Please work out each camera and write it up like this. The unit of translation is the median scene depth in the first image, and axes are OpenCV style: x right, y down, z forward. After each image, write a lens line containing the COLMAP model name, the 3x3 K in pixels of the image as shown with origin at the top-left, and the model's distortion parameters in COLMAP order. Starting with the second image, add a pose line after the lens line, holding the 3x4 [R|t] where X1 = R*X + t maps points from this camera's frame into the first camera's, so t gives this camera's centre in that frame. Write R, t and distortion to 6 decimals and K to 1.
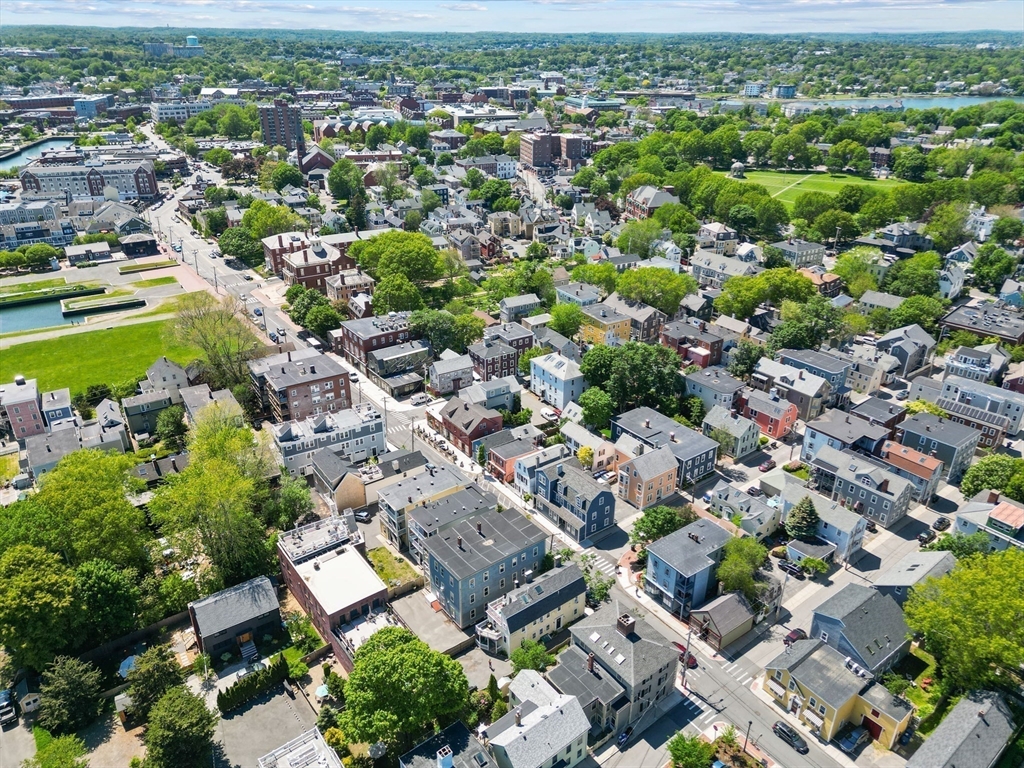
lens RADIAL K [[700.4, 0, 512.0], [0, 700.4, 384.0], [0, 0, 1]] dist [0.055685, -0.065487]
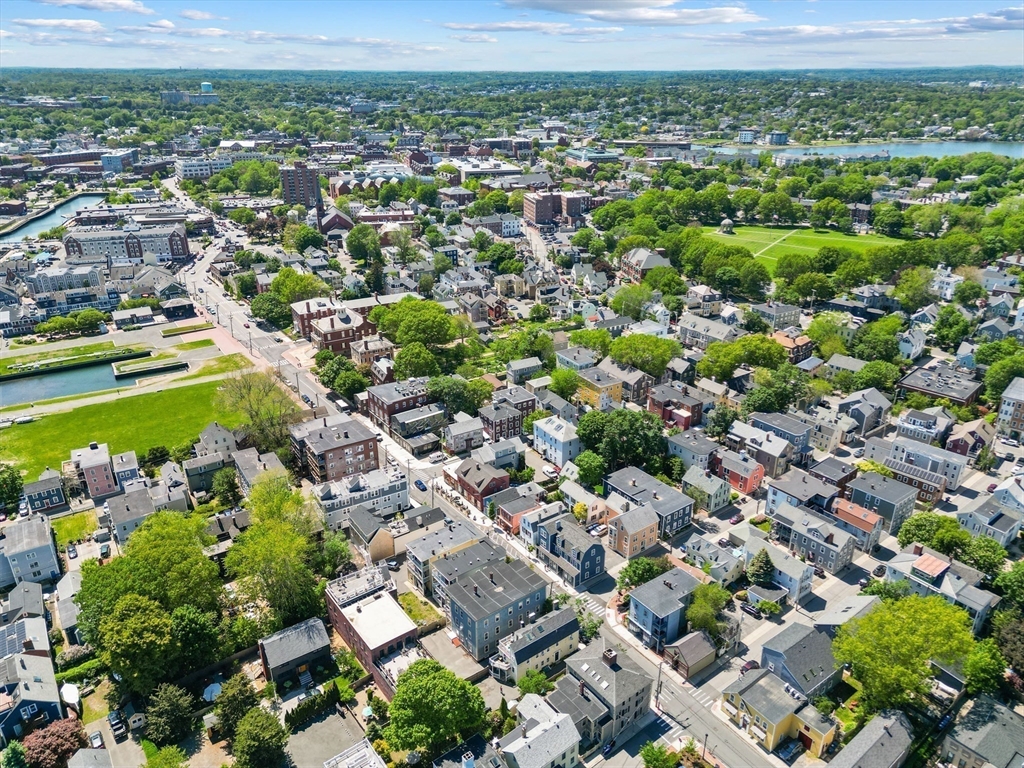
lens RADIAL K [[700.4, 0, 512.0], [0, 700.4, 384.0], [0, 0, 1]] dist [0.055685, -0.065487]
pose [[0.999969, -0.004471, -0.006555, -0.000922], [0.004186, 0.999071, -0.042895, -0.049065], [0.006740, 0.042866, 0.999058, -0.148749]]
